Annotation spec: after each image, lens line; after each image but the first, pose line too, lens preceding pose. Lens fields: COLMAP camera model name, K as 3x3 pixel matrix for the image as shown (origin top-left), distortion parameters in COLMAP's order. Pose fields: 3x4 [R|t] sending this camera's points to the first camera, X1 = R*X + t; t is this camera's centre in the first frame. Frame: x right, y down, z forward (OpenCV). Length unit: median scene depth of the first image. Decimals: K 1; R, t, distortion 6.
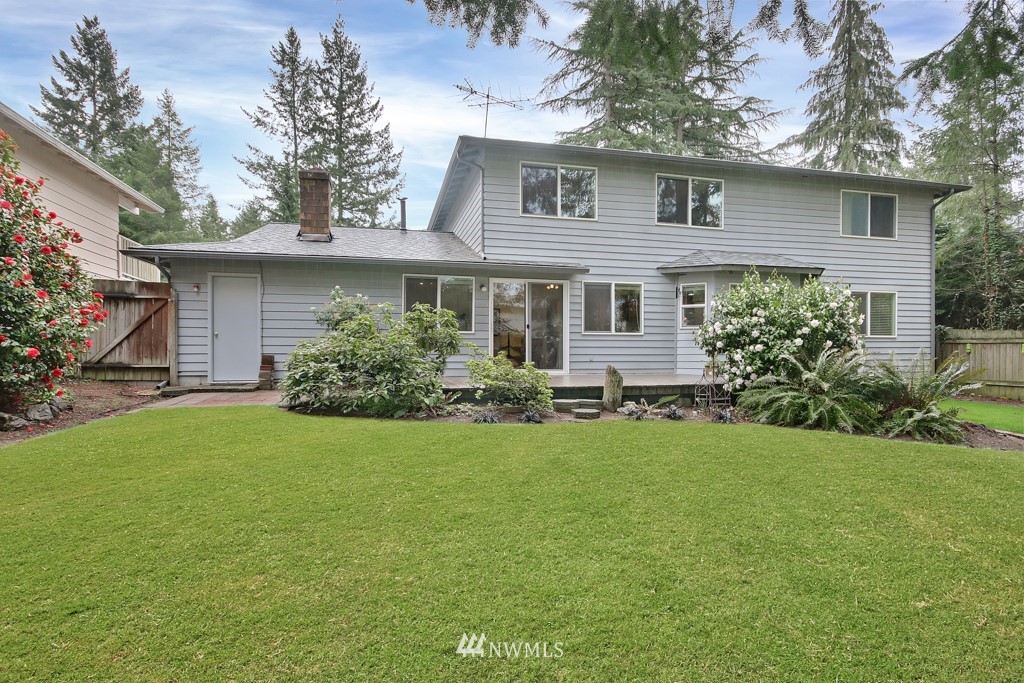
lens RADIAL K [[569.5, 0, 514.7], [0, 569.5, 347.9], [0, 0, 1]] dist [0.002826, -0.001519]
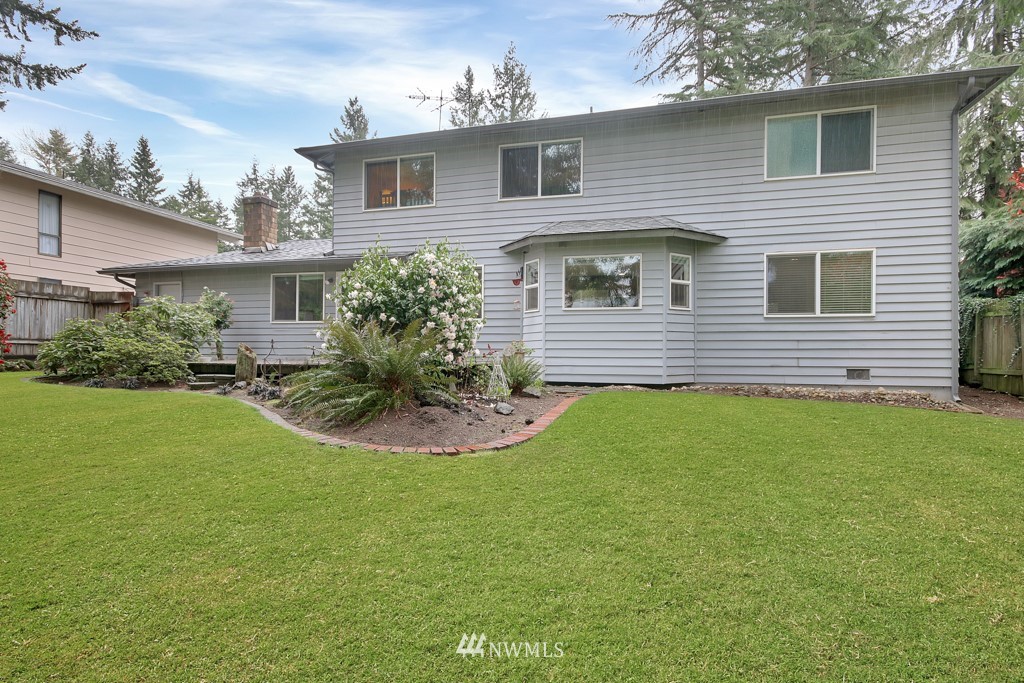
lens RADIAL K [[569.5, 0, 514.7], [0, 569.5, 347.9], [0, 0, 1]] dist [0.002826, -0.001519]
pose [[0.851545, -0.004165, -0.524265, 0.663647], [-0.001615, 0.999943, -0.010568, 0.027617], [0.524279, 0.009846, 0.851490, 0.202699]]
